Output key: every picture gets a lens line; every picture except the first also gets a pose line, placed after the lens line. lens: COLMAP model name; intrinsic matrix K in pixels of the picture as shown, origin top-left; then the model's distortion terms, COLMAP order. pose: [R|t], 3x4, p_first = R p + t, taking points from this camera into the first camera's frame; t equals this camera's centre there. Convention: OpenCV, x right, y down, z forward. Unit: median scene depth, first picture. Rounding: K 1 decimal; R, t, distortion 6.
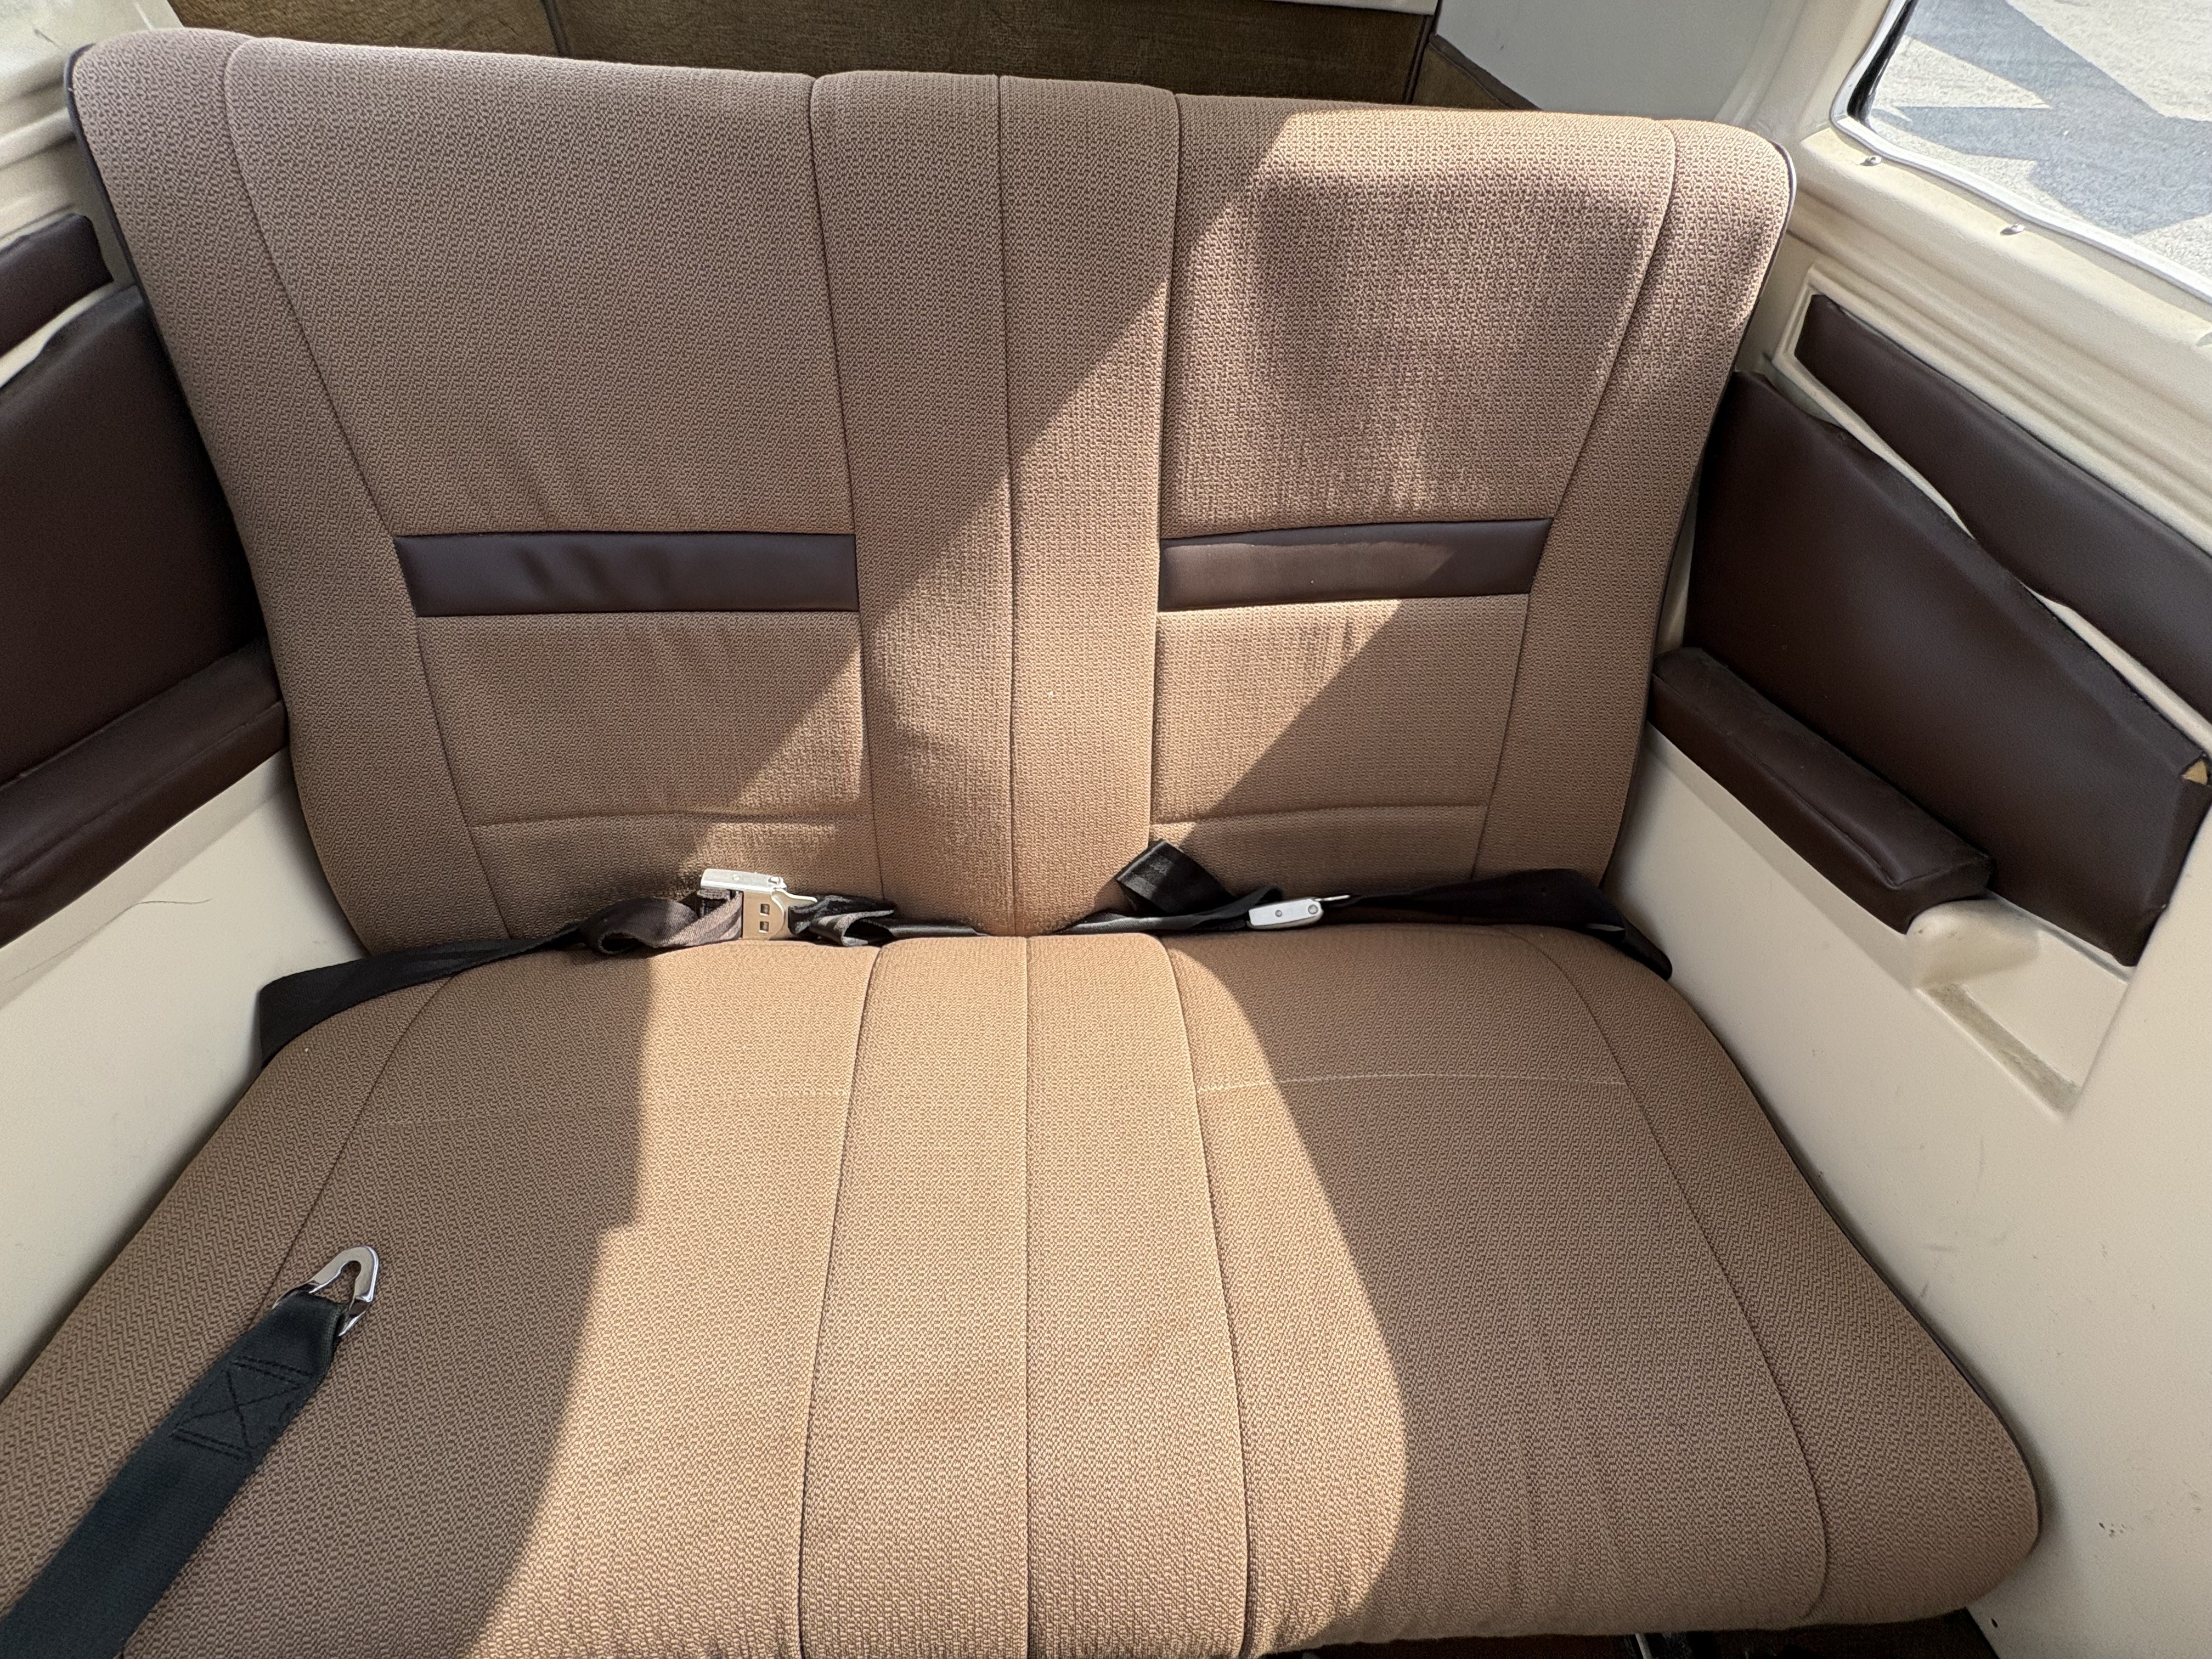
lens RADIAL K [[888.6, 0, 1104.0], [0, 888.6, 831.9], [0, 0, 1]] dist [0.004423, 0.000204]
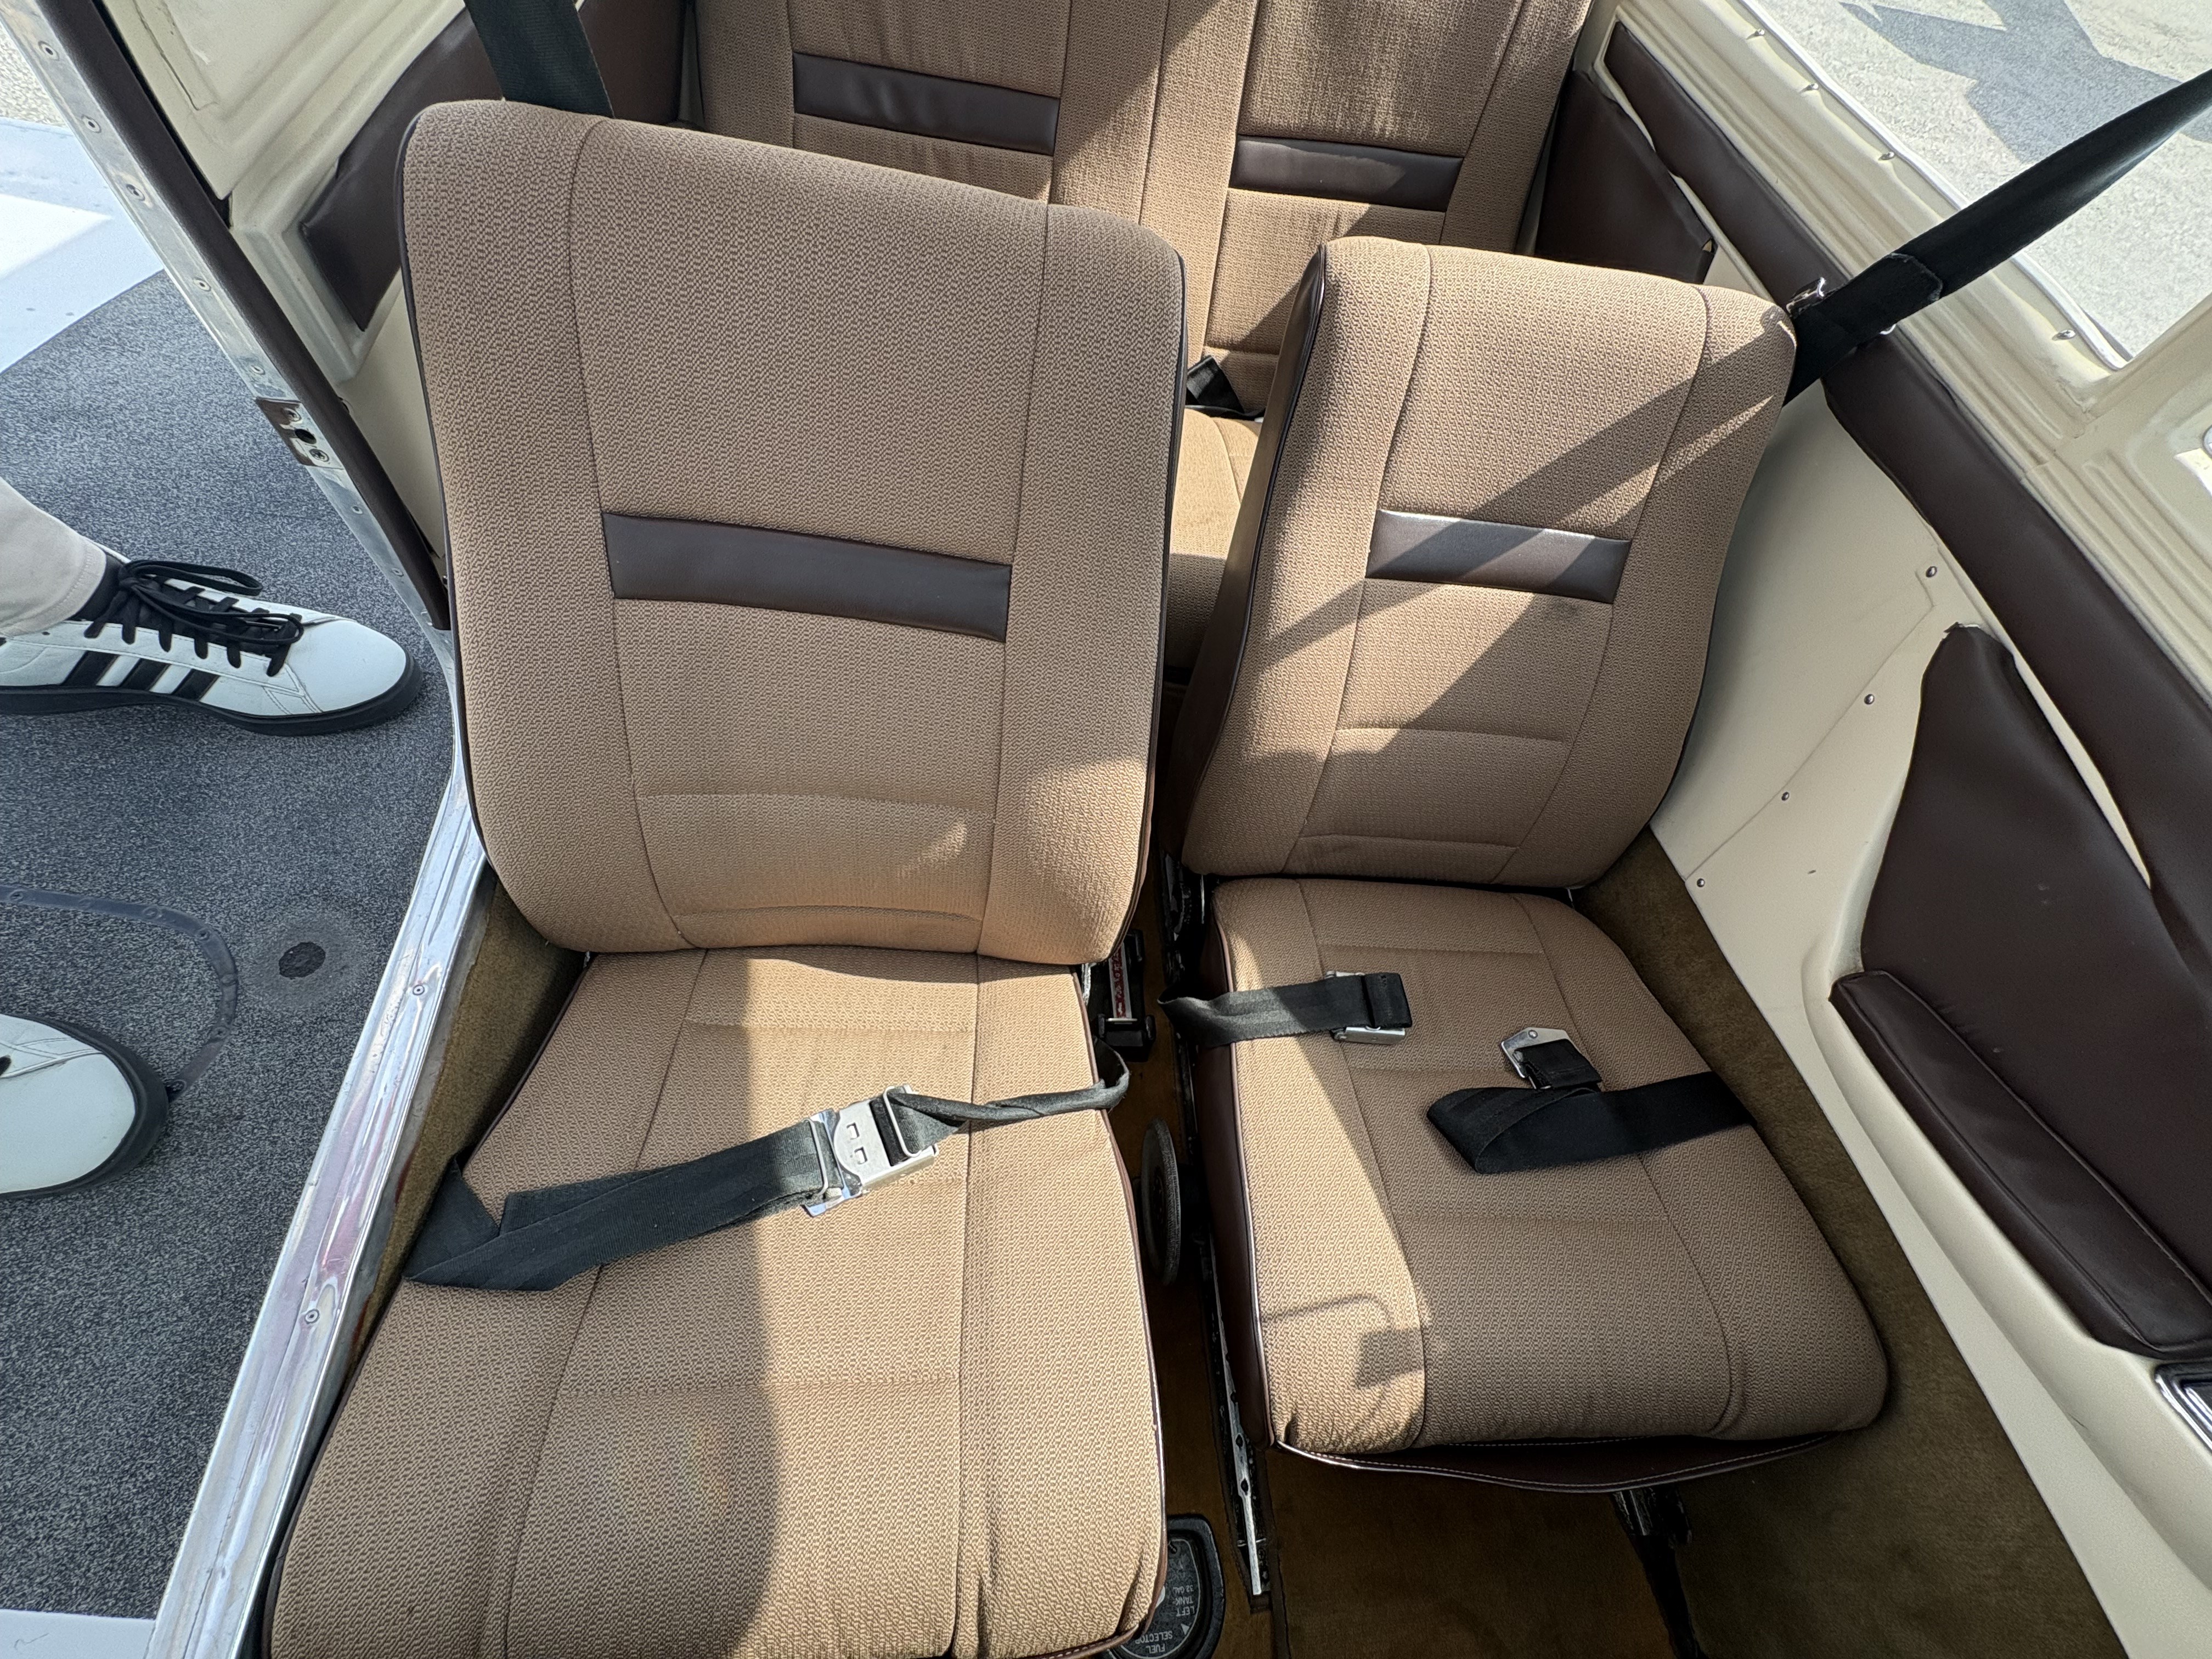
lens RADIAL K [[888.6, 0, 1109.0], [0, 888.6, 828.3], [0, 0, 1]] dist [0.004423, 0.000204]
pose [[0.993187, 0.075751, 0.088551, -0.226426], [-0.086477, 0.988464, 0.124339, 0.780879], [-0.078111, -0.131149, 0.988281, -0.816938]]
